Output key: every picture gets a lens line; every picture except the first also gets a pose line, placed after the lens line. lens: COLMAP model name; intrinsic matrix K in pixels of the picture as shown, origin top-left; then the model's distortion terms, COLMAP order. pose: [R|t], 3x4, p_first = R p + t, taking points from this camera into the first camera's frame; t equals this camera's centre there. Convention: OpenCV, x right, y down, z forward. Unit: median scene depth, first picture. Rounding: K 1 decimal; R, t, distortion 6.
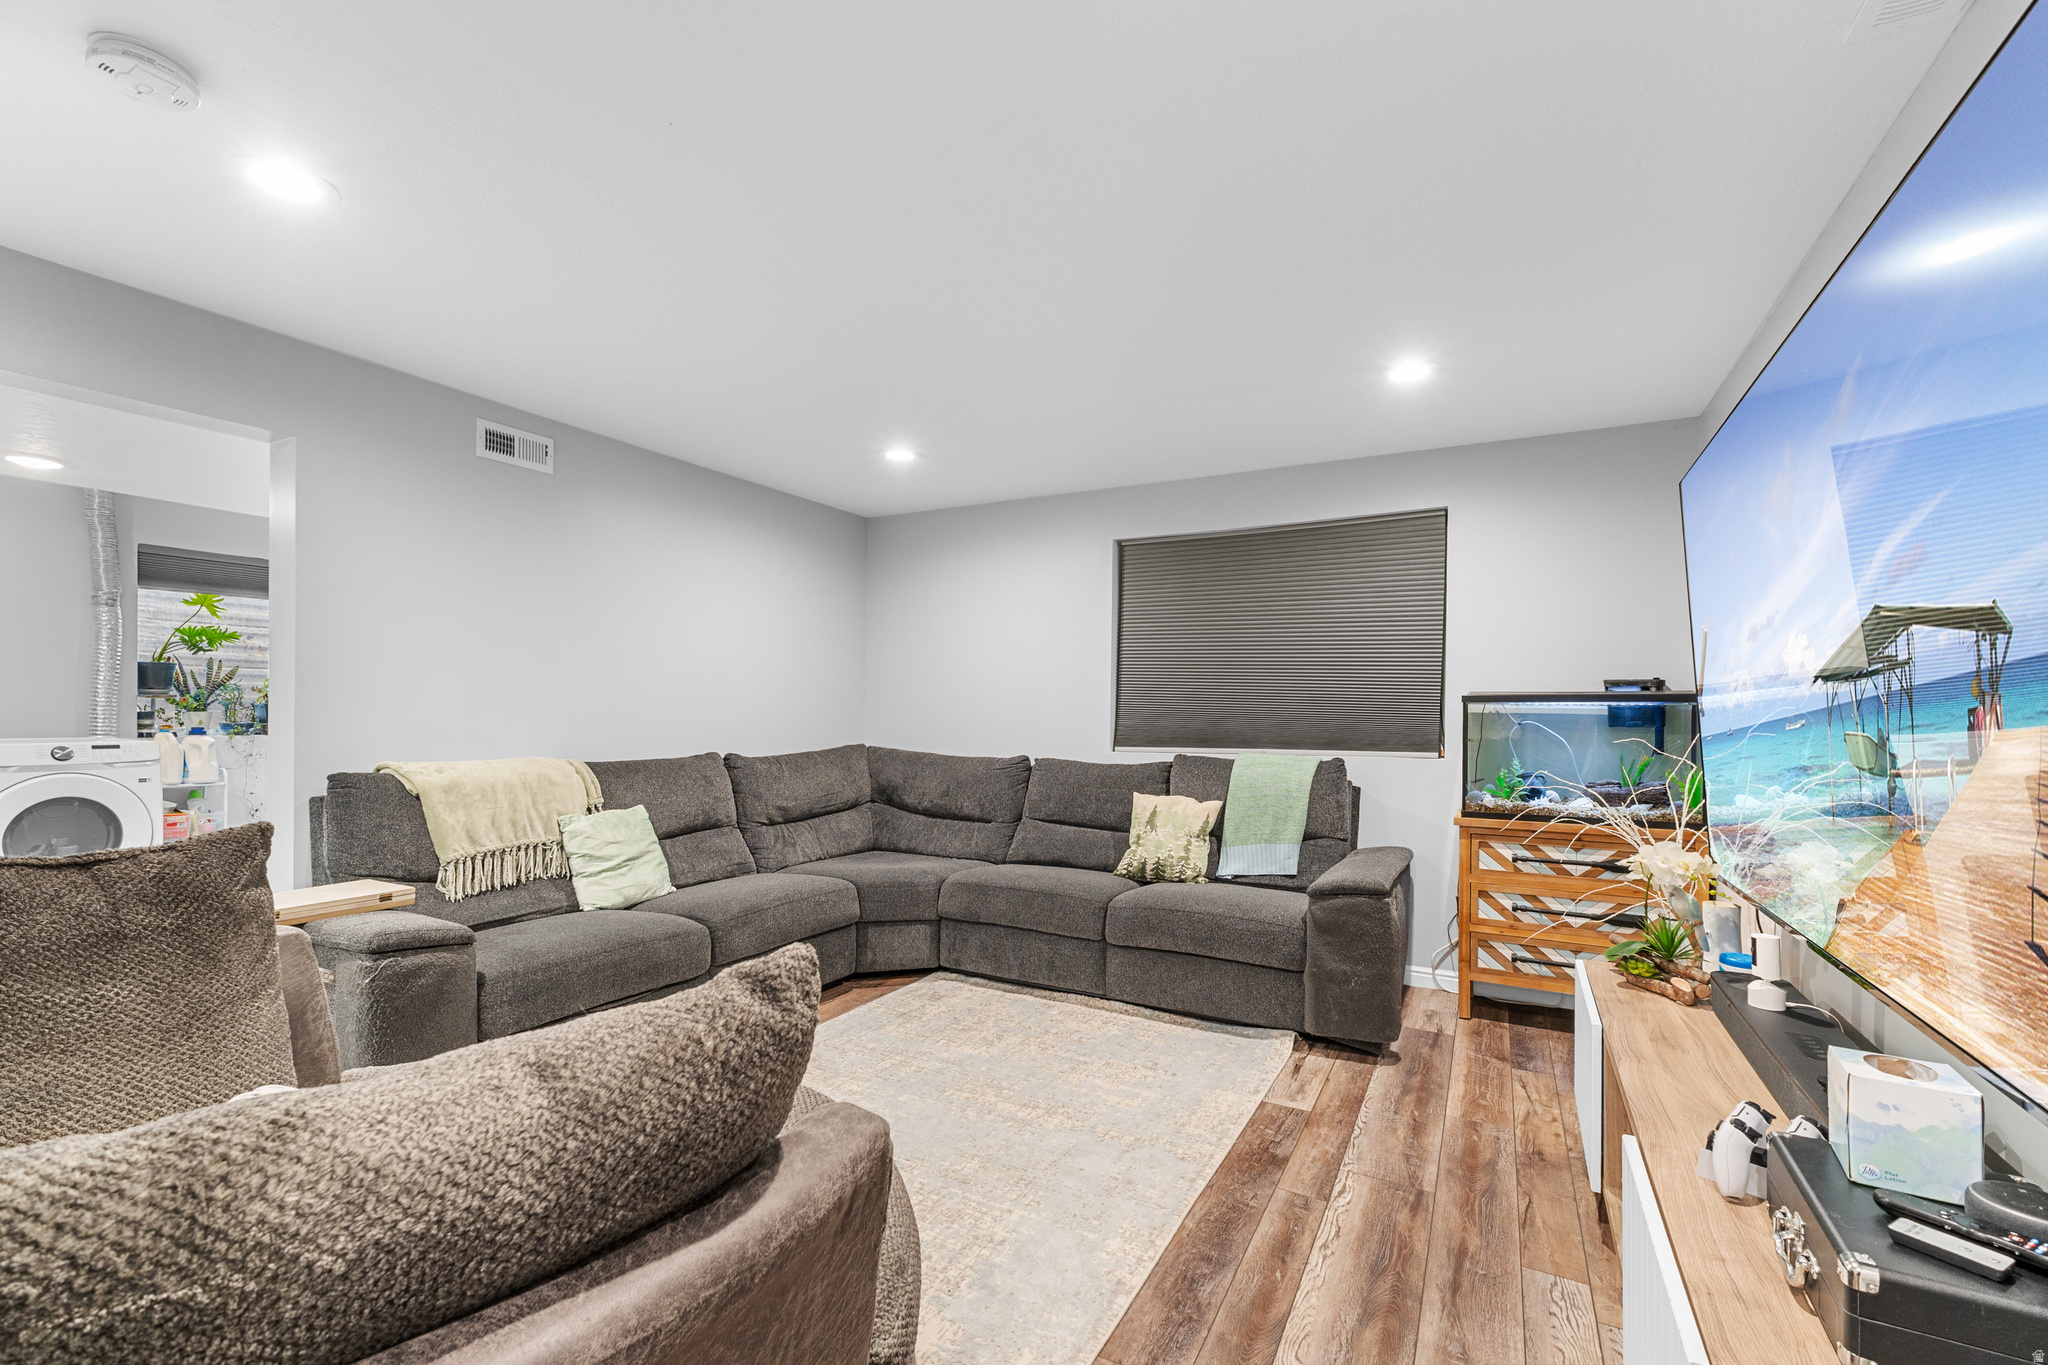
lens RADIAL K [[880.9, 0, 1017.2], [0, 880.9, 705.3], [0, 0, 1]] dist [0.005062, -0.000576]
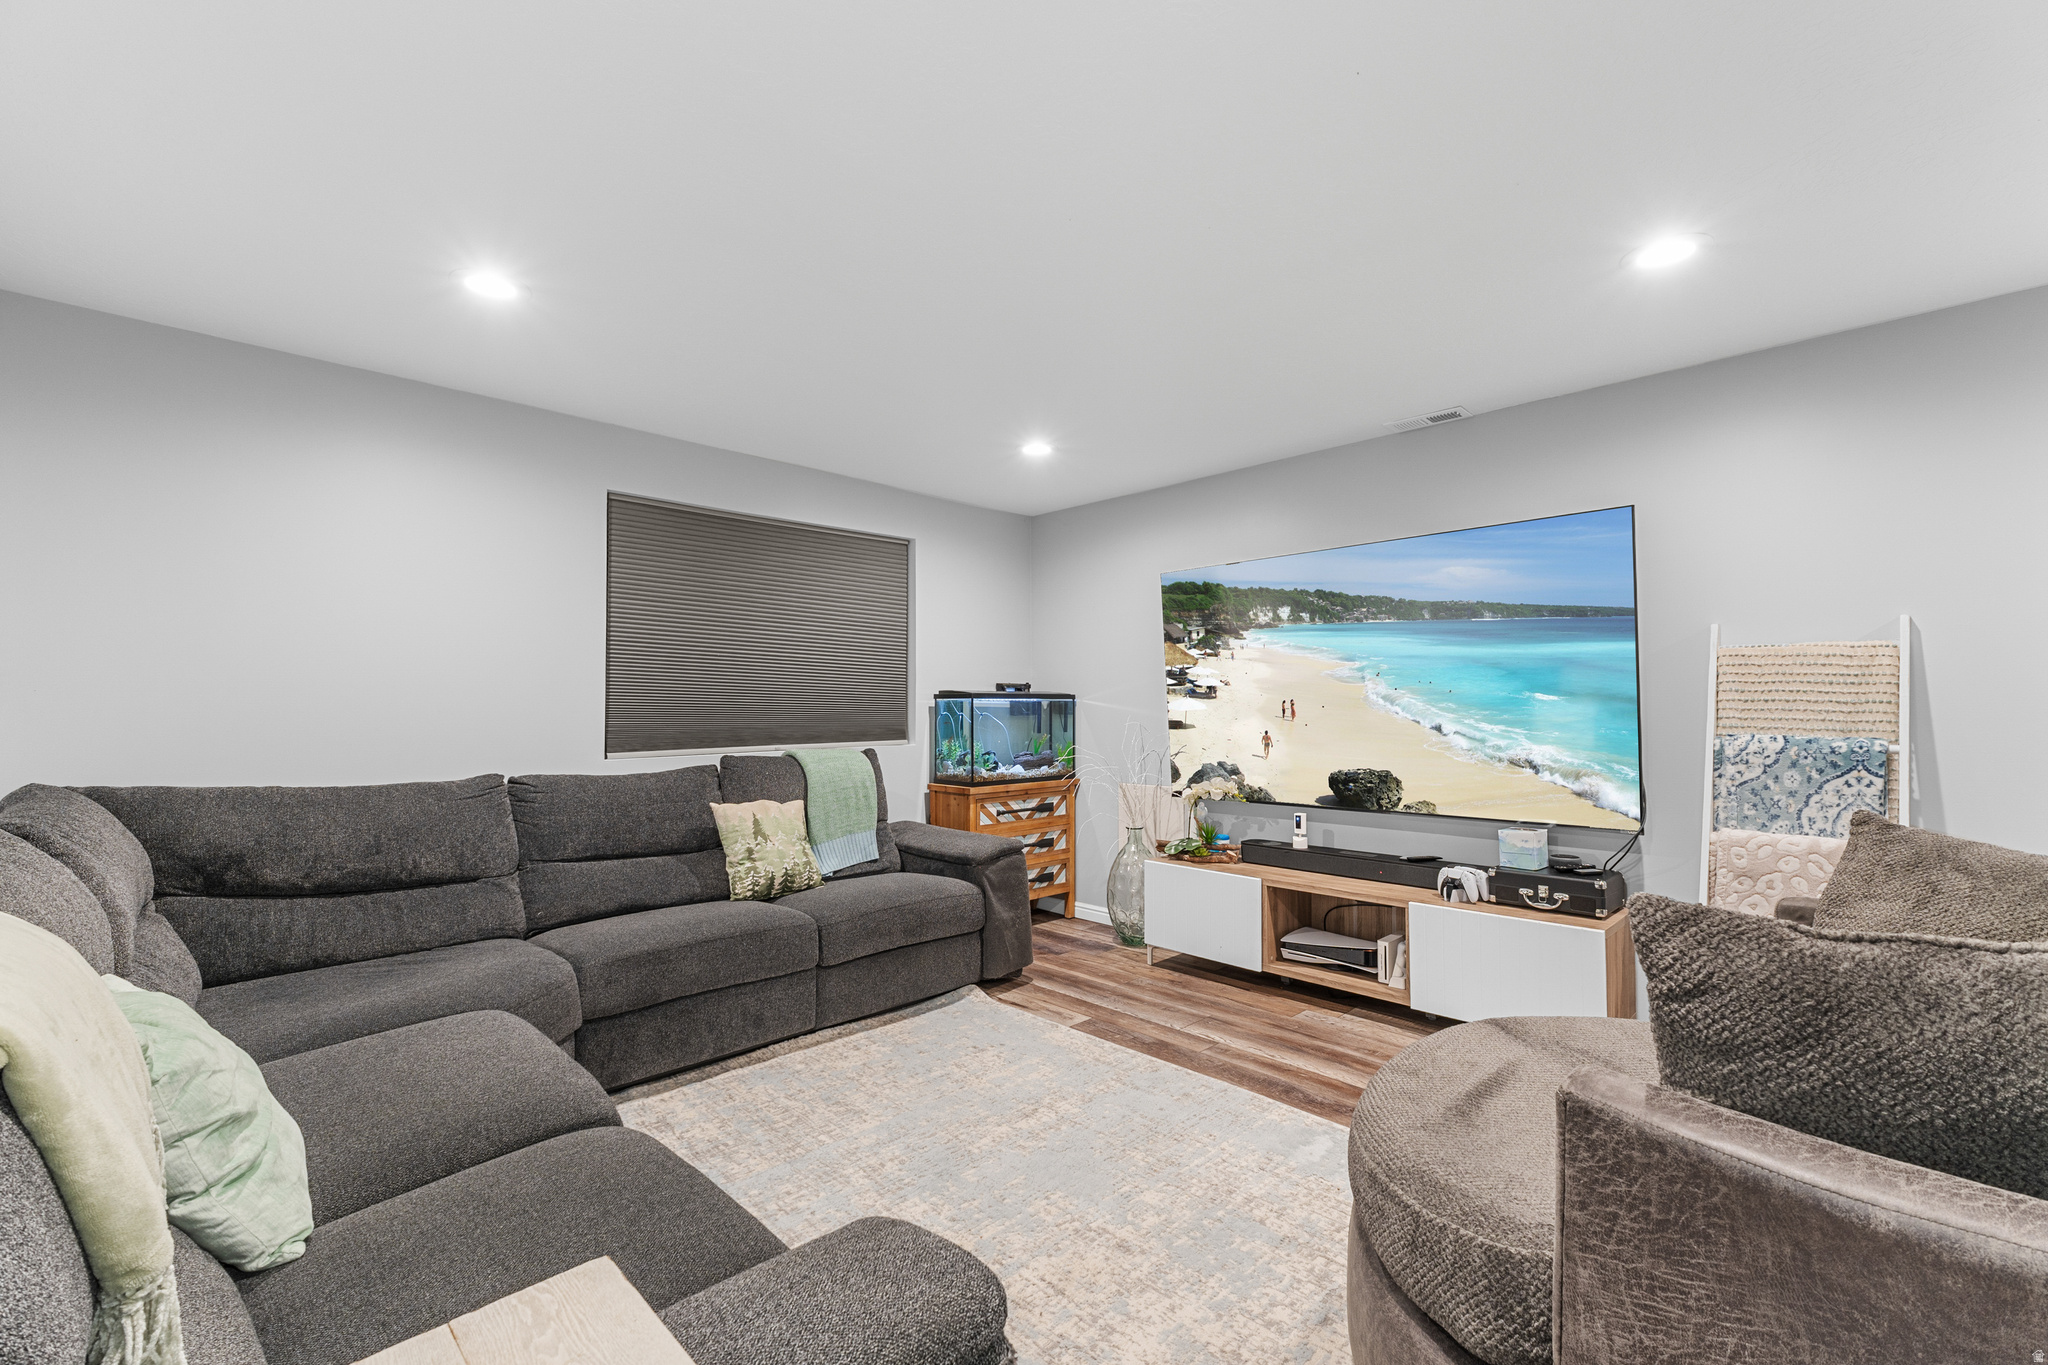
lens RADIAL K [[880.9, 0, 1022.0], [0, 880.9, 683.5], [0, 0, 1]] dist [0.005062, -0.000576]
pose [[0.280239, 0.017938, 0.959763, -0.719348], [-0.003974, 0.999839, -0.017527, -0.003400], [-0.959922, 0.001098, 0.280265, 0.564396]]
